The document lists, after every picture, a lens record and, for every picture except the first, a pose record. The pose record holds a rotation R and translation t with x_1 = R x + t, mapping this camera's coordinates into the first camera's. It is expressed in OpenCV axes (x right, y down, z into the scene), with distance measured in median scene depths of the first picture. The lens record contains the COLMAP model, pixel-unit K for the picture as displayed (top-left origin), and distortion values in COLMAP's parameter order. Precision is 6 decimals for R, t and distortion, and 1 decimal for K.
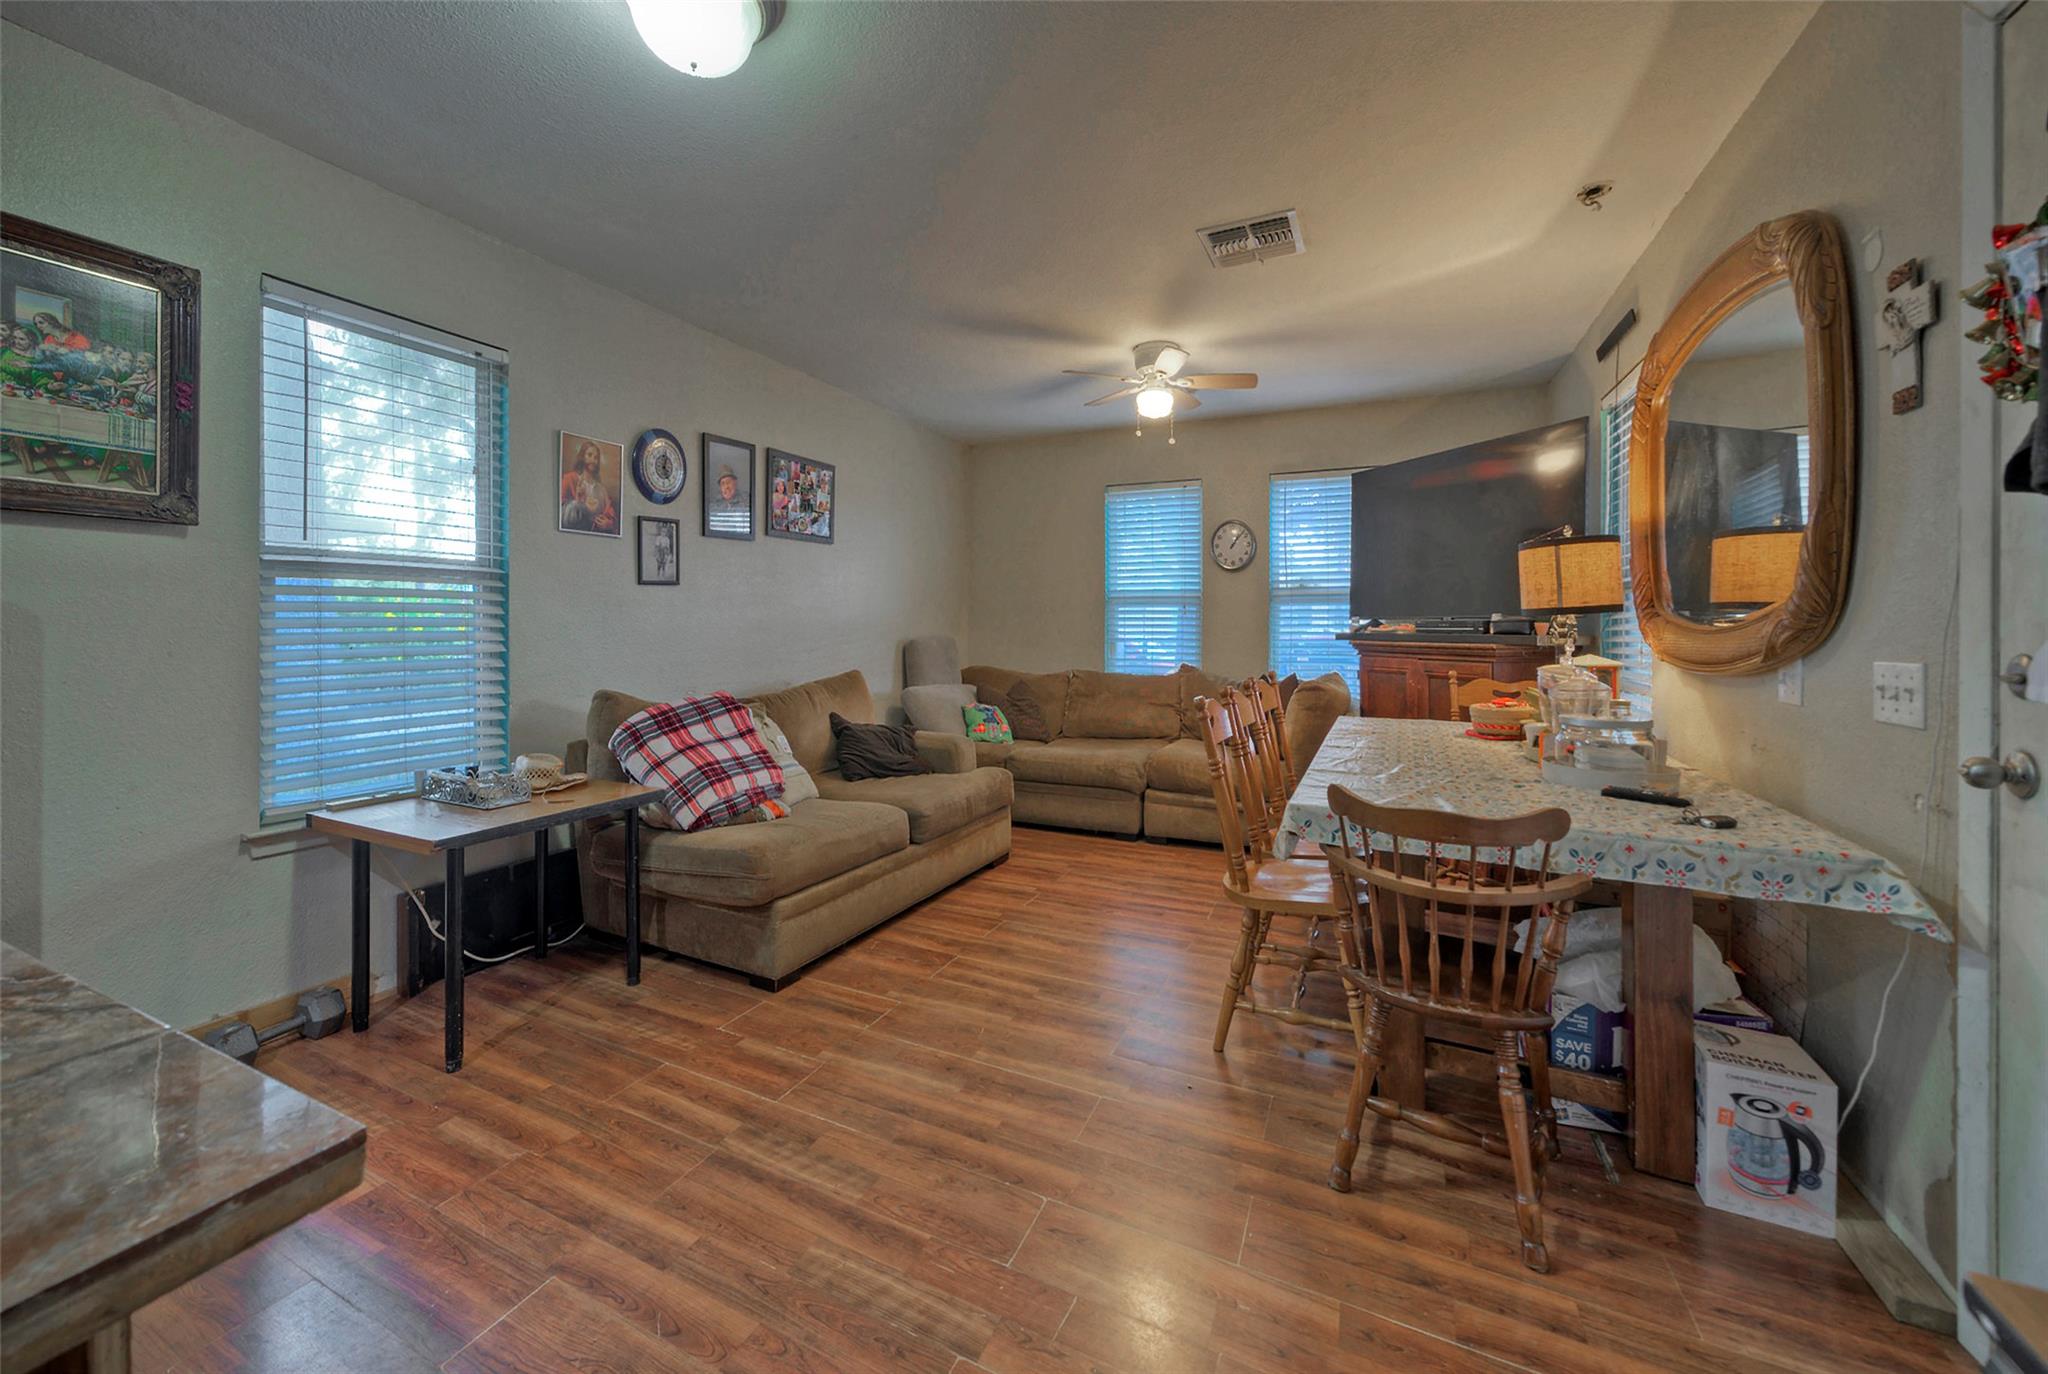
lens RADIAL K [[774.5, 0, 1018.6], [0, 774.5, 622.3], [0, 0, 1]] dist [-0.000655, 0.000072]
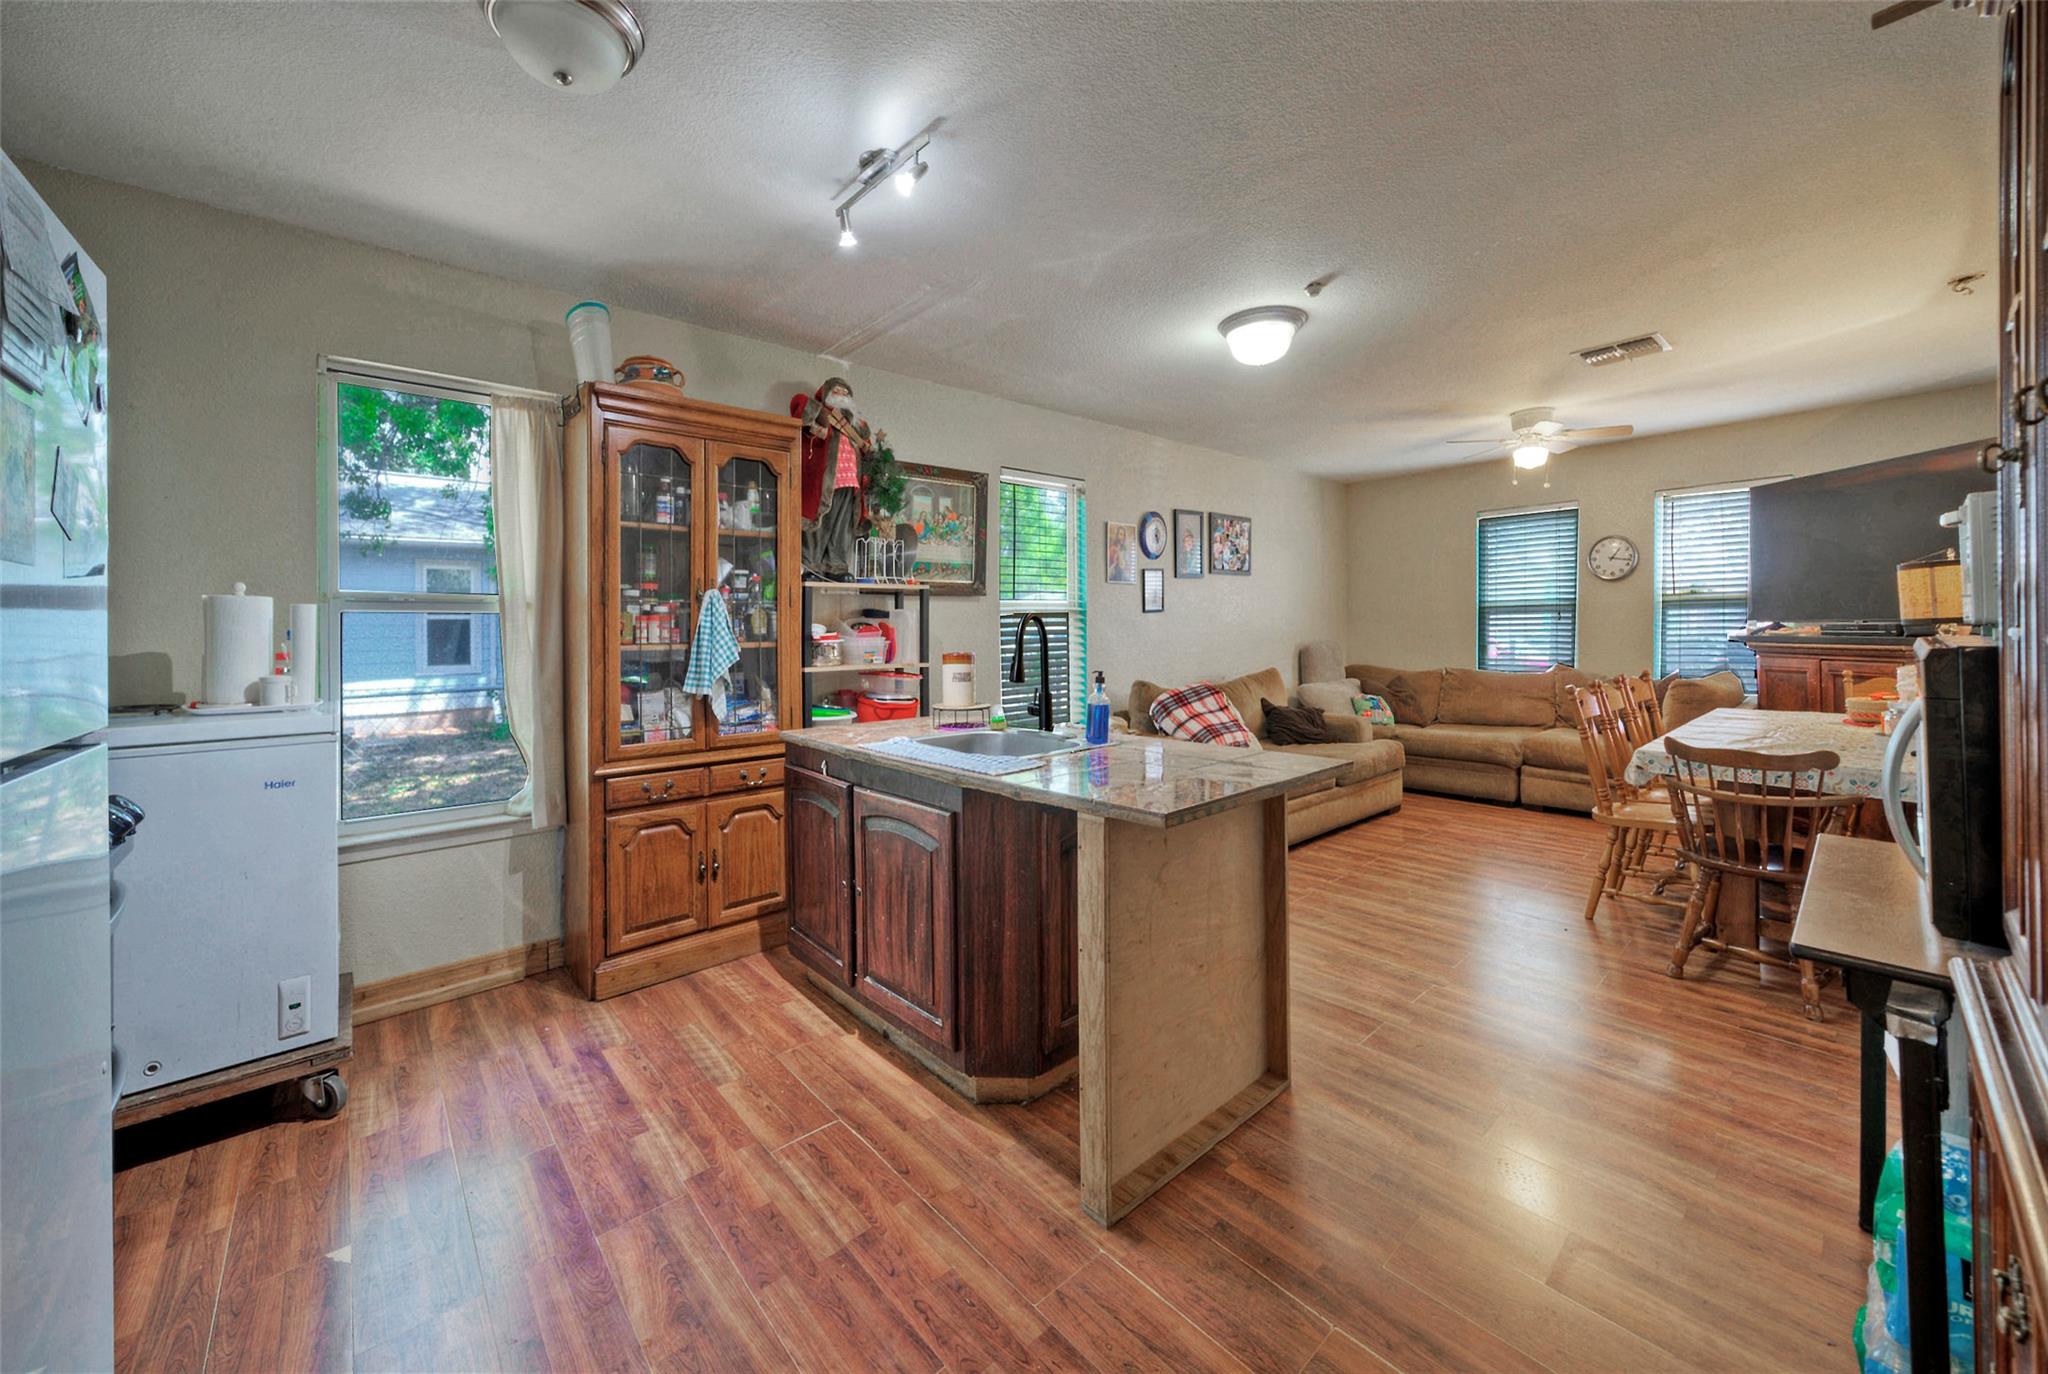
lens RADIAL K [[757.8, 0, 1052.2], [0, 757.8, 646.2], [0, 0, 1]] dist [0.041532, 0.000088]
pose [[0.931641, -0.009212, -0.363263, -0.094018], [0.021315, 0.999343, 0.029325, -0.027688], [0.362754, -0.035064, 0.931225, -0.447627]]
